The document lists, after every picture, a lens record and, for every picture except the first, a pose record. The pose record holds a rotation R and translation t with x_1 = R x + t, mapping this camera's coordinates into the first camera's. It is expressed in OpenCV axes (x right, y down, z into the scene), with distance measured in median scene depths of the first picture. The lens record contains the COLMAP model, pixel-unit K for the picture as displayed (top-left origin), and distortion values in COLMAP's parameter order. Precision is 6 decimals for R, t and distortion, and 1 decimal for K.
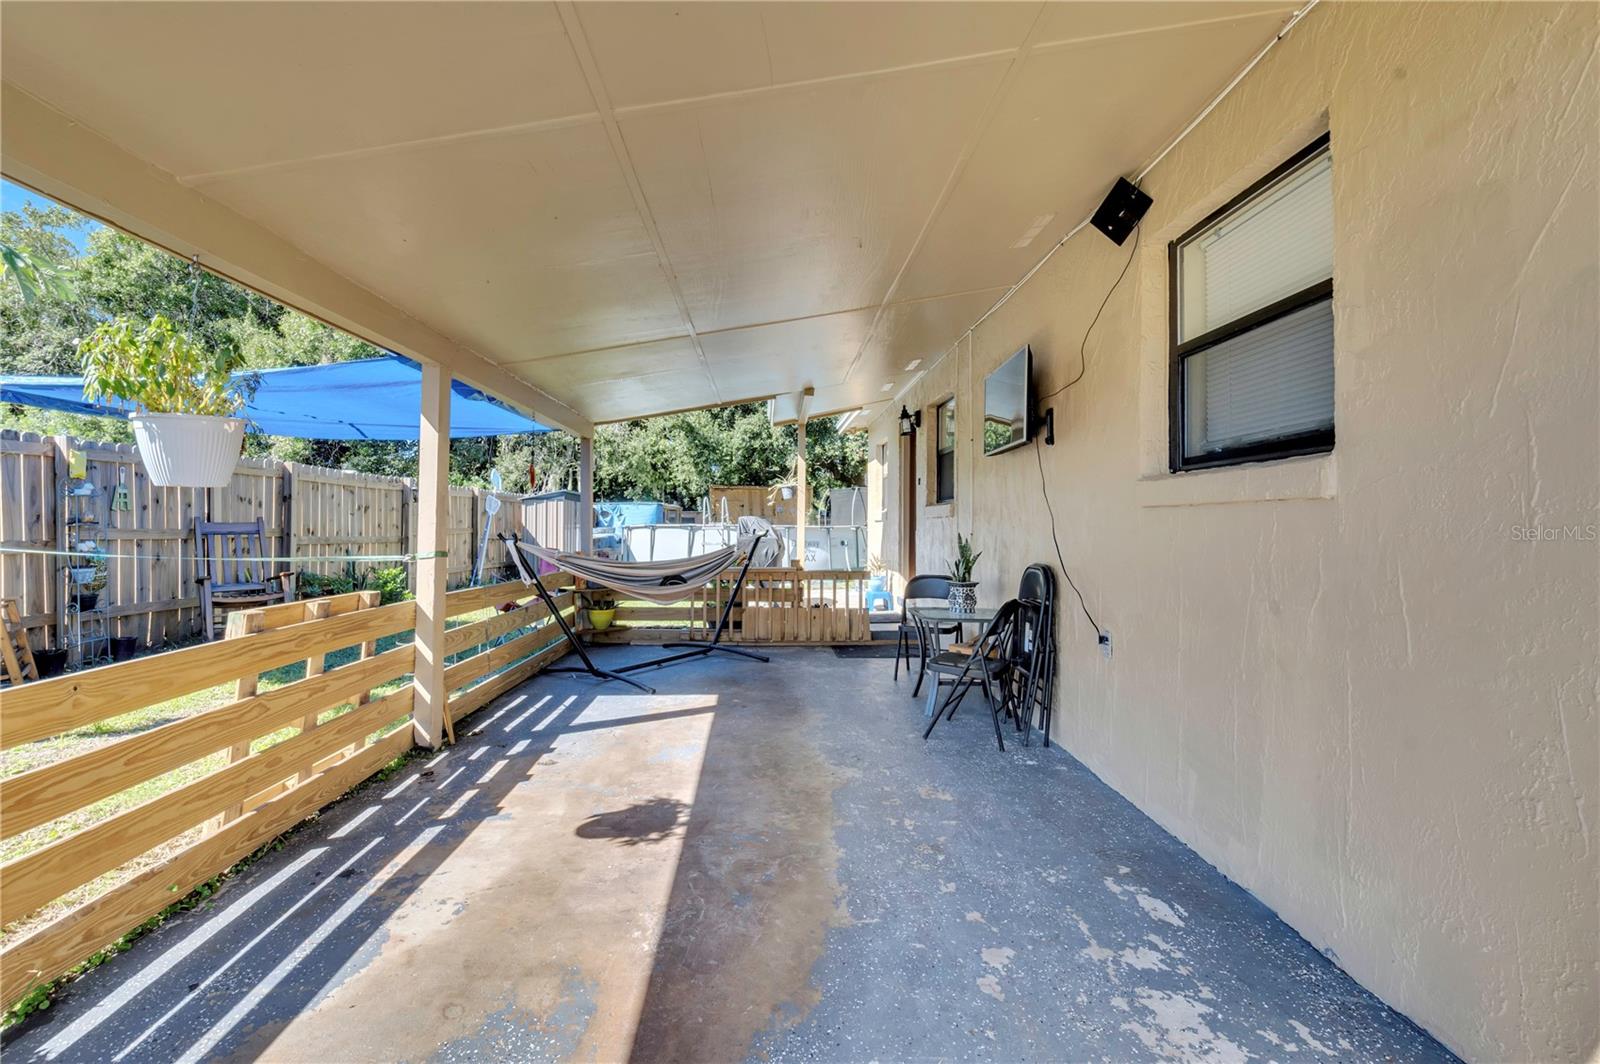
lens RADIAL K [[702.0, 0, 789.6], [0, 702.0, 552.5], [0, 0, 1]] dist [0.000042, -0.004526]
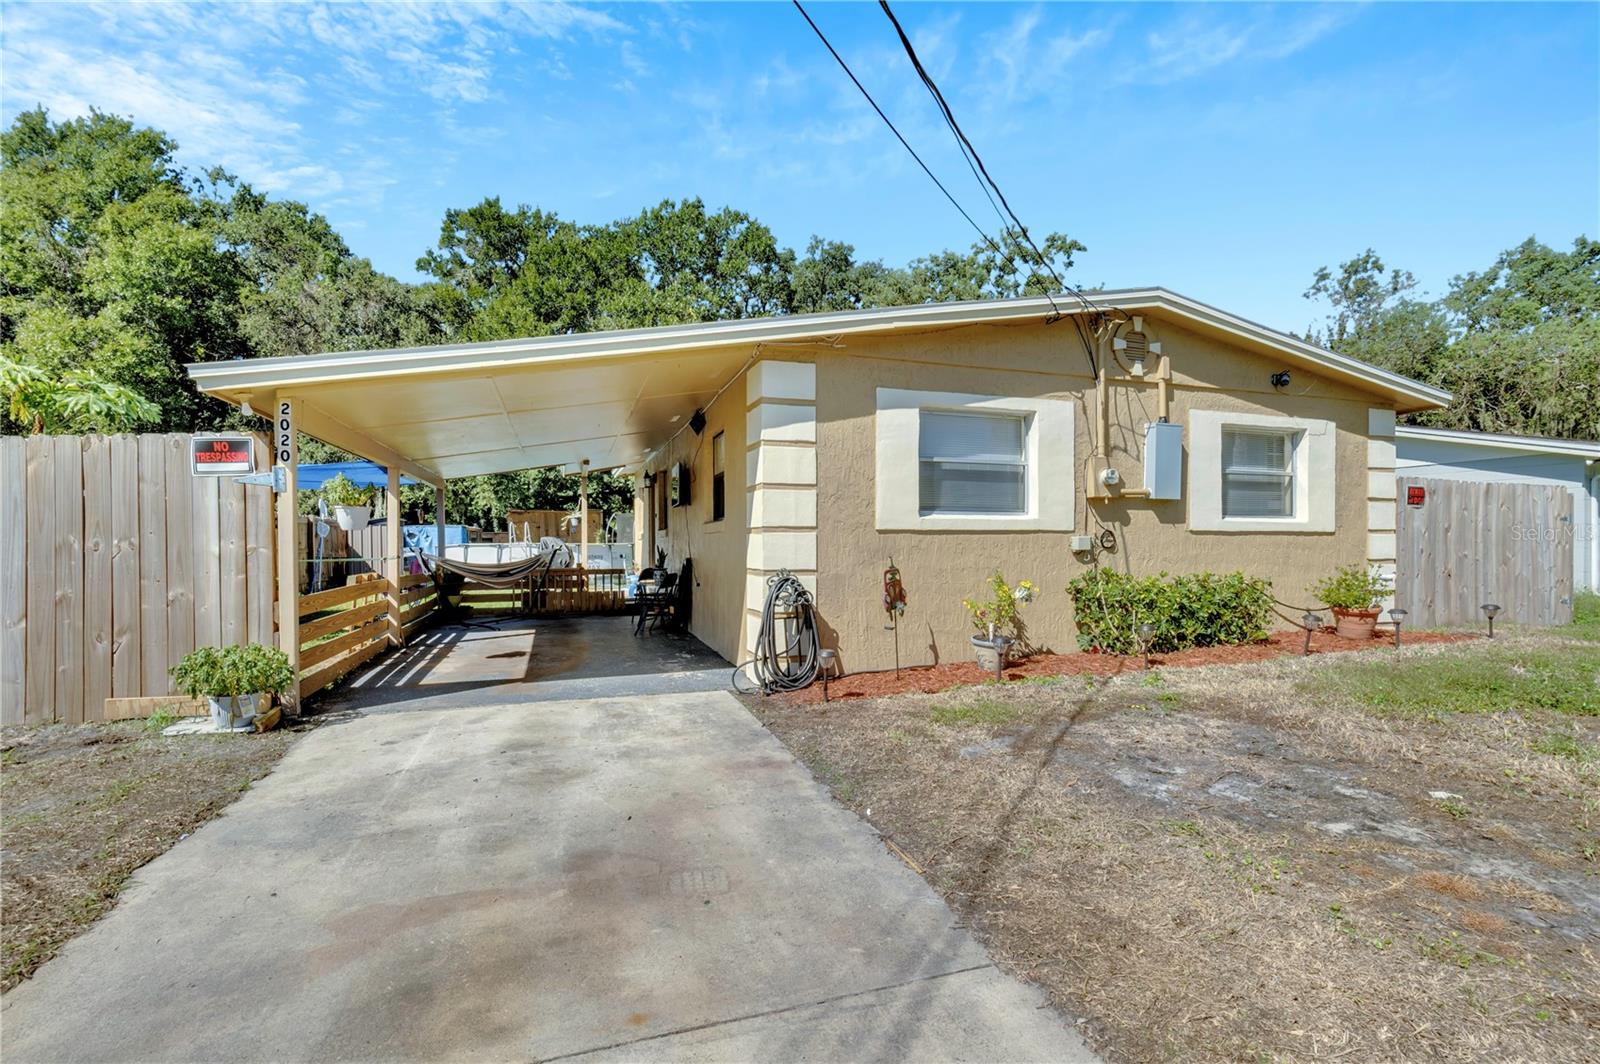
lens RADIAL K [[702.0, 0, 789.6], [0, 702.0, 552.5], [0, 0, 1]] dist [0.000042, -0.004526]
pose [[0.960658, -0.014045, 0.277379, 0.021563], [0.021505, 0.999484, -0.023871, 0.030119], [-0.276900, 0.028897, 0.960464, -0.613139]]
